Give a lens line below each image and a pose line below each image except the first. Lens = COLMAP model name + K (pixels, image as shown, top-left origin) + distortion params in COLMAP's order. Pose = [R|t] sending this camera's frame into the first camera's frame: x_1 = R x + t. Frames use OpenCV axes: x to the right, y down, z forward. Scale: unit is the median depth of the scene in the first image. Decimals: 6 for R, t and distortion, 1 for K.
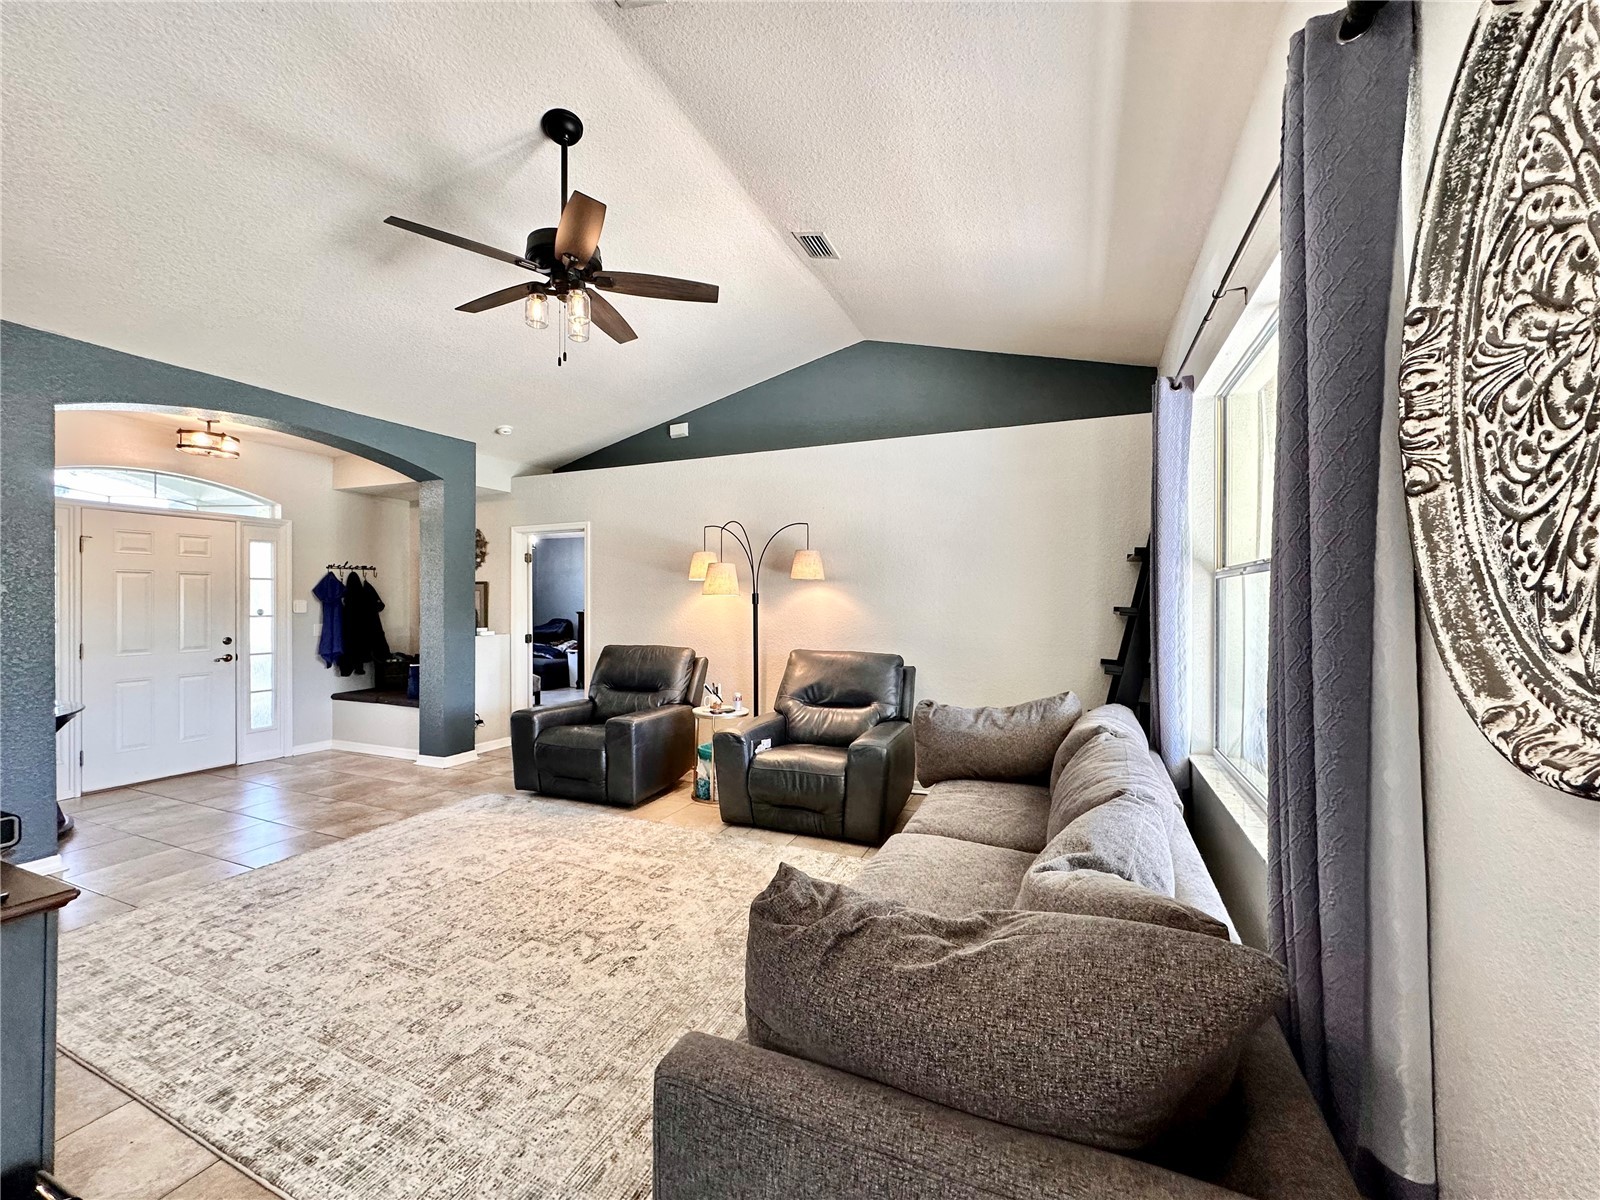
lens RADIAL K [[638.4, 0, 801.2], [0, 638.4, 600.6], [0, 0, 1]] dist [-0.001615, 0.000489]
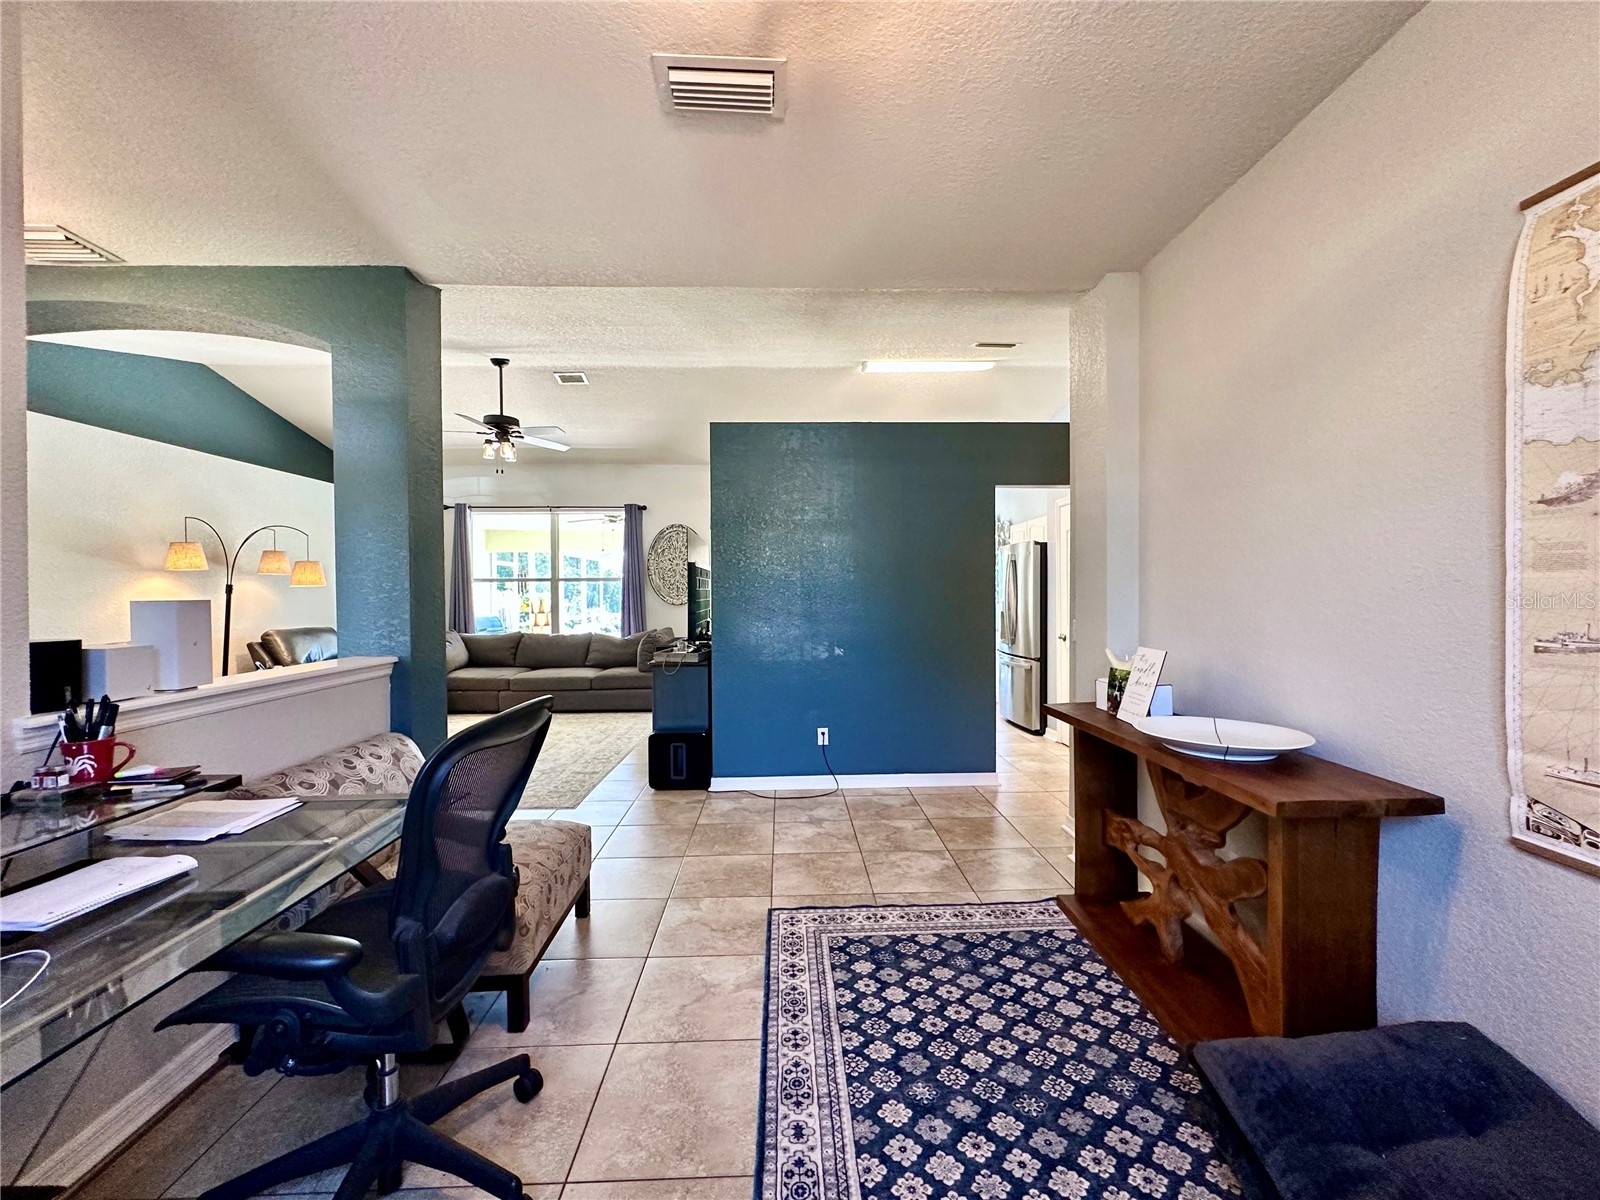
lens RADIAL K [[638.4, 0, 801.2], [0, 638.4, 600.6], [0, 0, 1]] dist [-0.001615, 0.000489]
pose [[-0.420464, -0.008100, 0.907273, -2.397368], [0.009811, 0.999861, 0.013473, 0.019492], [-0.907256, 0.014566, -0.420326, 0.886998]]
